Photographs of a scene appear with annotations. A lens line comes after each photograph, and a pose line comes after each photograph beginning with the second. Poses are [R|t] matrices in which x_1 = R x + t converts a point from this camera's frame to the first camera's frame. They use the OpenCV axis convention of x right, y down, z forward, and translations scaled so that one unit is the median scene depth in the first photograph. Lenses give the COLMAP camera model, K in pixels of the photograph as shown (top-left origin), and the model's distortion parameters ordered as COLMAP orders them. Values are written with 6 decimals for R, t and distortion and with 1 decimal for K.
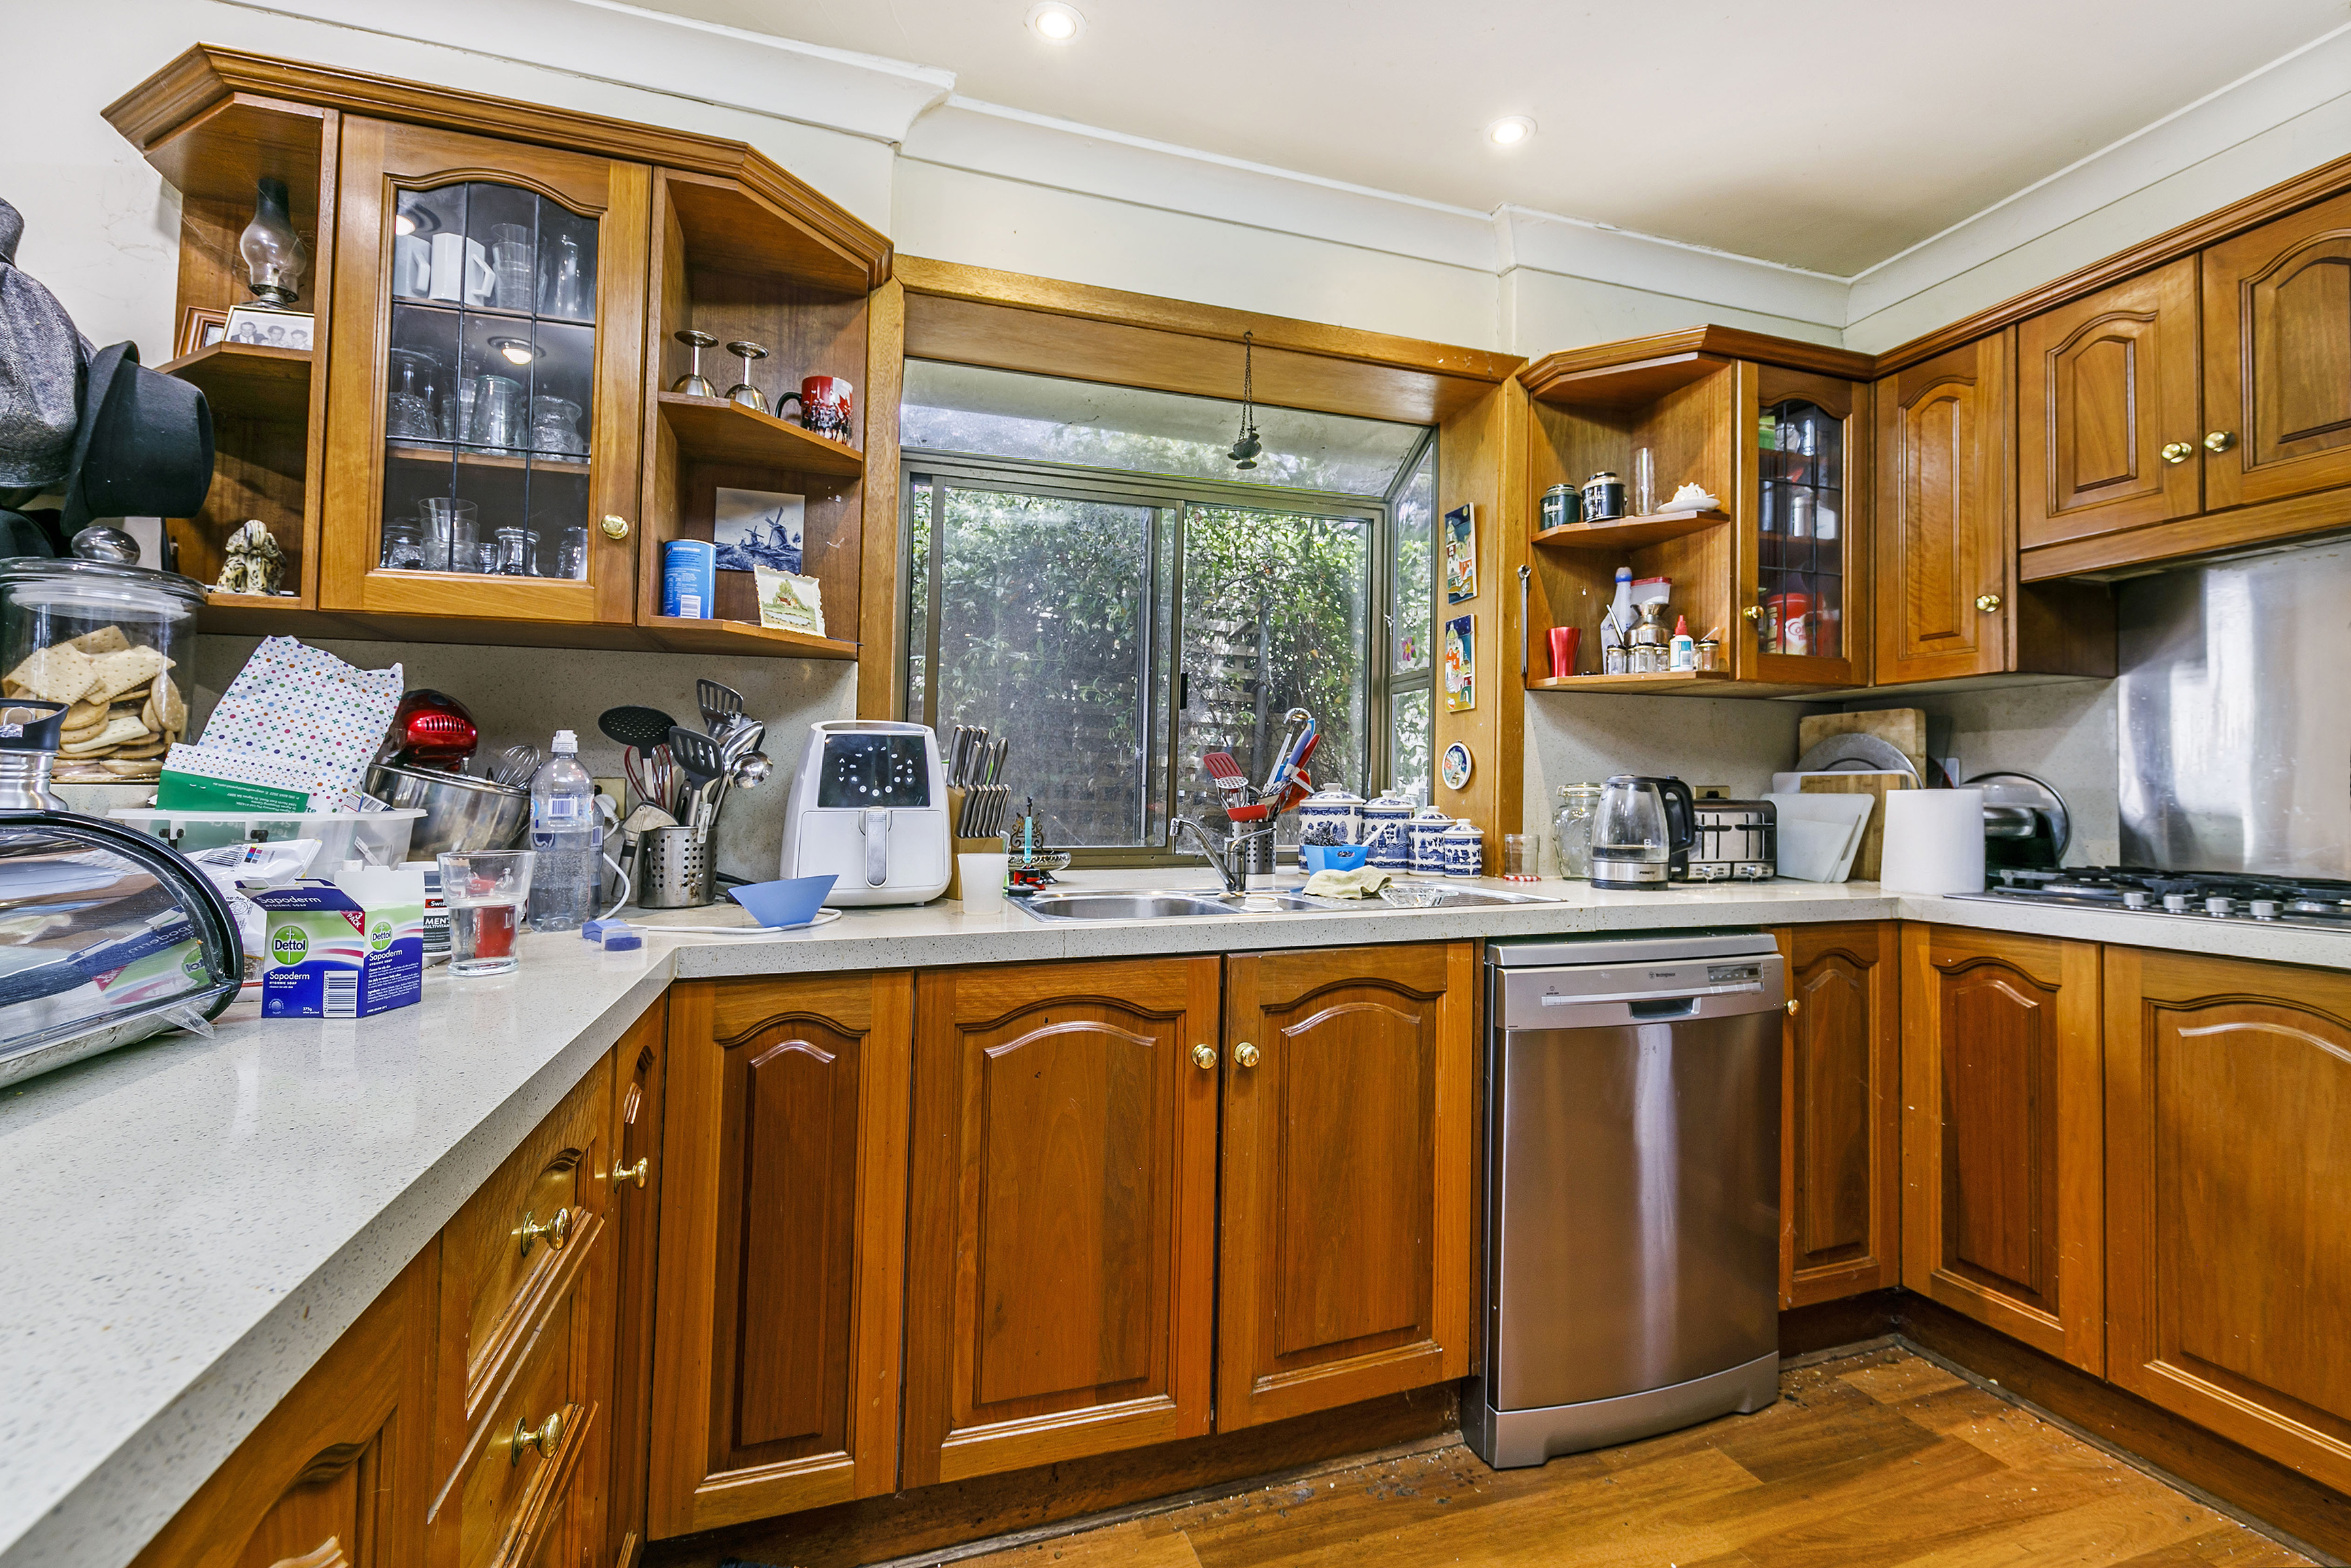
lens RADIAL K [[1006.0, 0, 1168.1], [0, 1006.0, 780.2], [0, 0, 1]] dist [-0.011987, -0.000178]
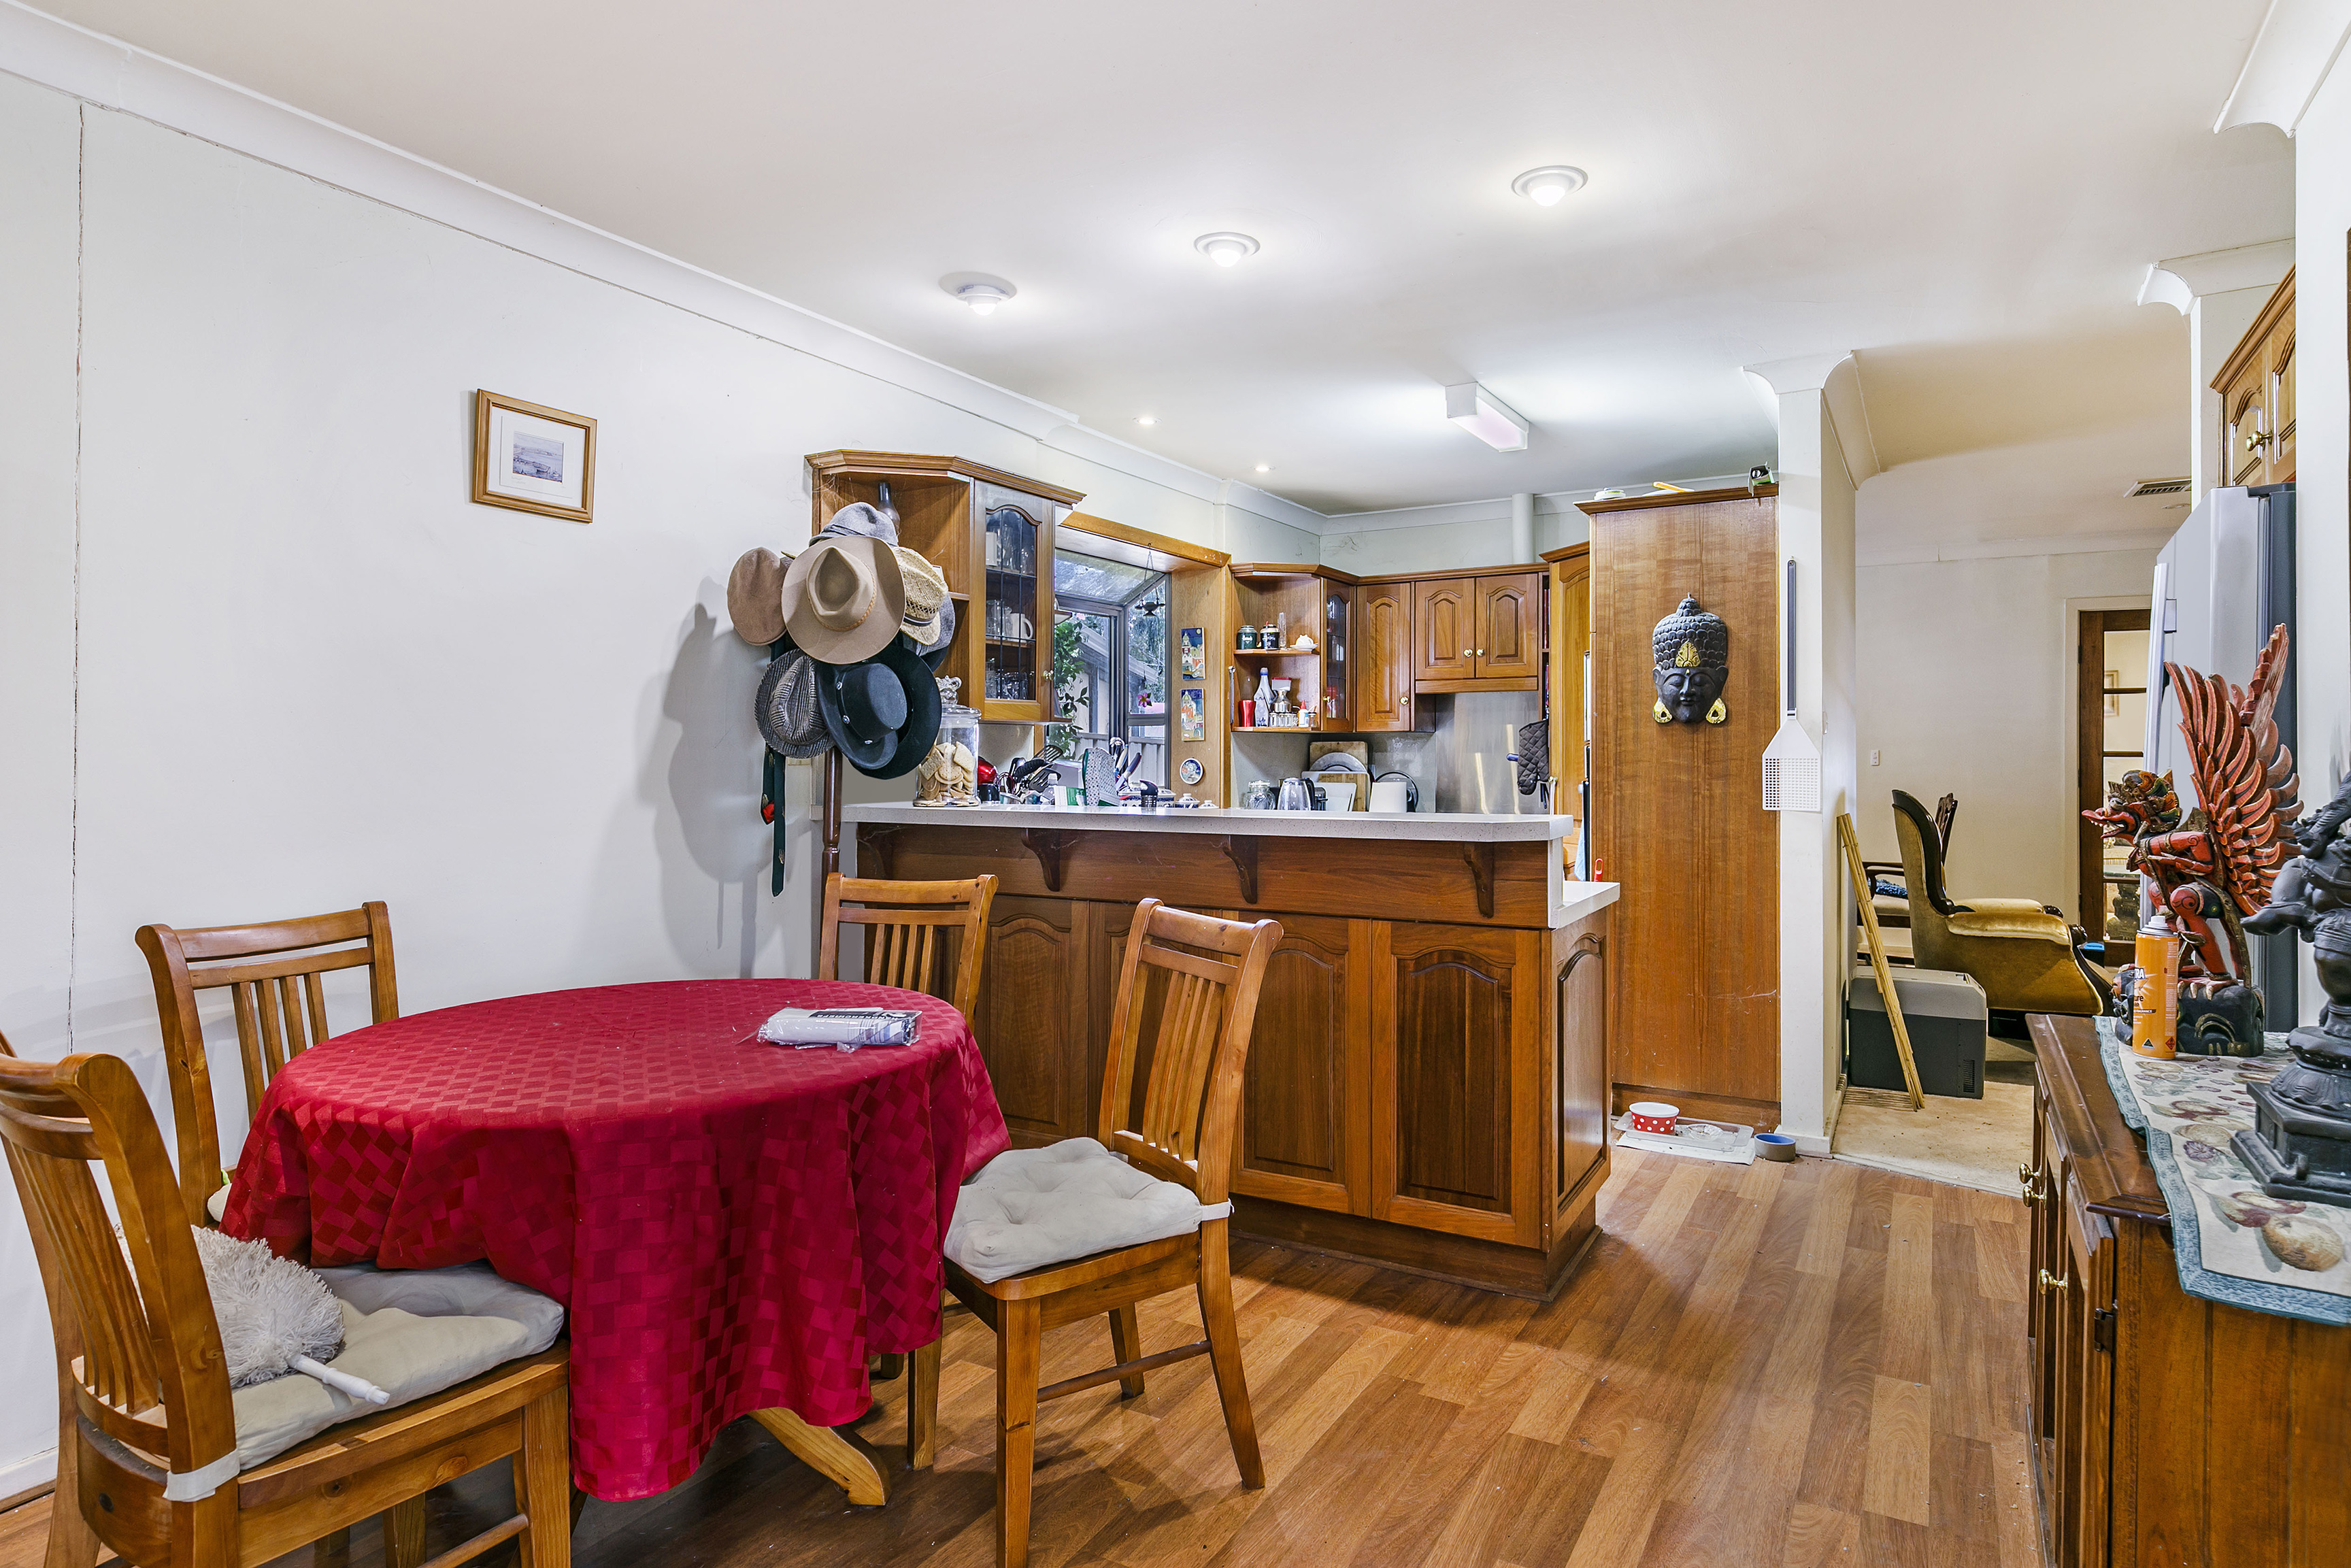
lens RADIAL K [[1353.6, 0, 1146.3], [0, 1353.6, 736.8], [0, 0, 1]] dist [-0.000170, -0.001133]
pose [[0.749885, 0.002477, 0.661564, -1.494027], [-0.009593, 0.999929, 0.007130, -0.099287], [-0.661499, -0.011693, 0.749855, -0.839251]]
